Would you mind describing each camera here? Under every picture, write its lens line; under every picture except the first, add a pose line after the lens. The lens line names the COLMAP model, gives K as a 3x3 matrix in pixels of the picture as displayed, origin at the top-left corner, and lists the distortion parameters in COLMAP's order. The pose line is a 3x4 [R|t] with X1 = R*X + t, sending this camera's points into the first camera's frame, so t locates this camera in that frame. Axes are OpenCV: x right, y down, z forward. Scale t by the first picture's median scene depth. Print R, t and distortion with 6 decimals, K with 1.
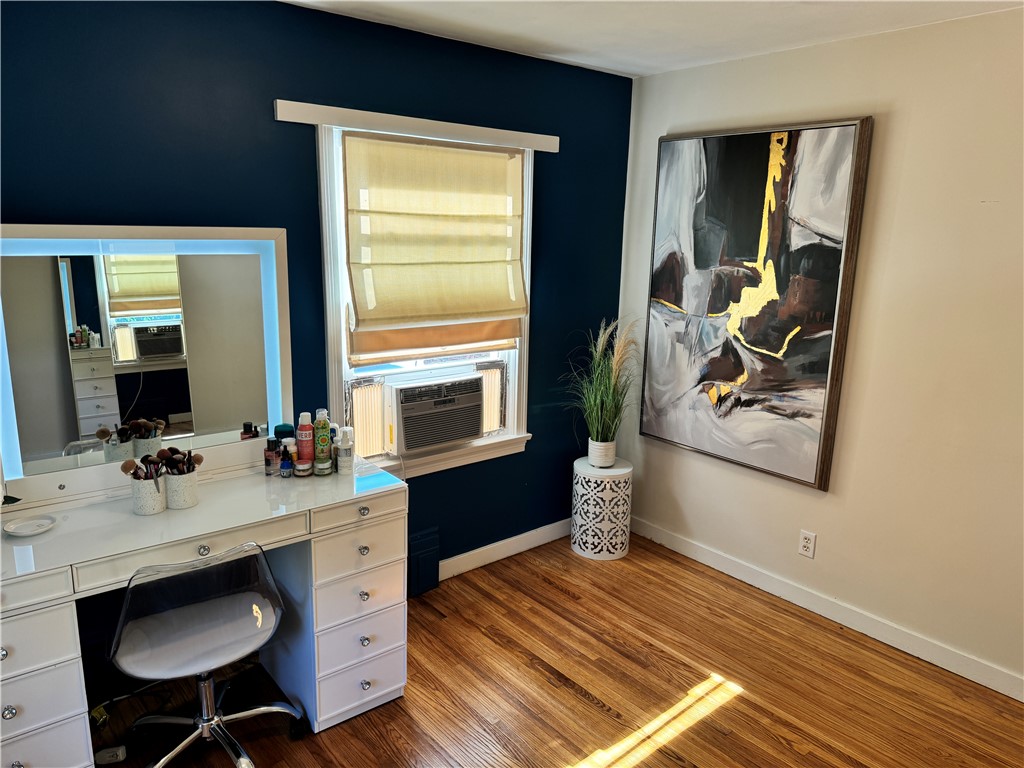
lens RADIAL K [[723.5, 0, 507.4], [0, 723.5, 385.7], [0, 0, 1]] dist [0.025559, -0.044033]
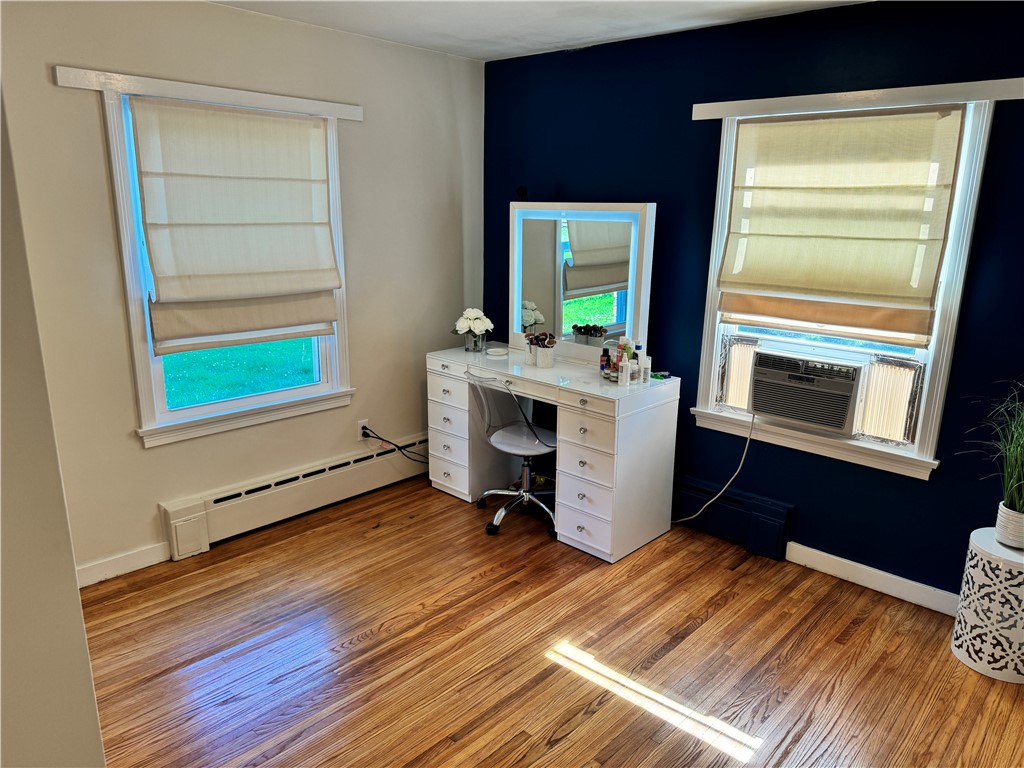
lens RADIAL K [[723.5, 0, 503.5], [0, 723.5, 389.1], [0, 0, 1]] dist [0.025559, -0.044033]
pose [[0.115971, 0.220782, -0.968404, 0.853178], [-0.231184, 0.954205, 0.189860, -0.058994], [0.965973, 0.201861, 0.161702, 0.459487]]
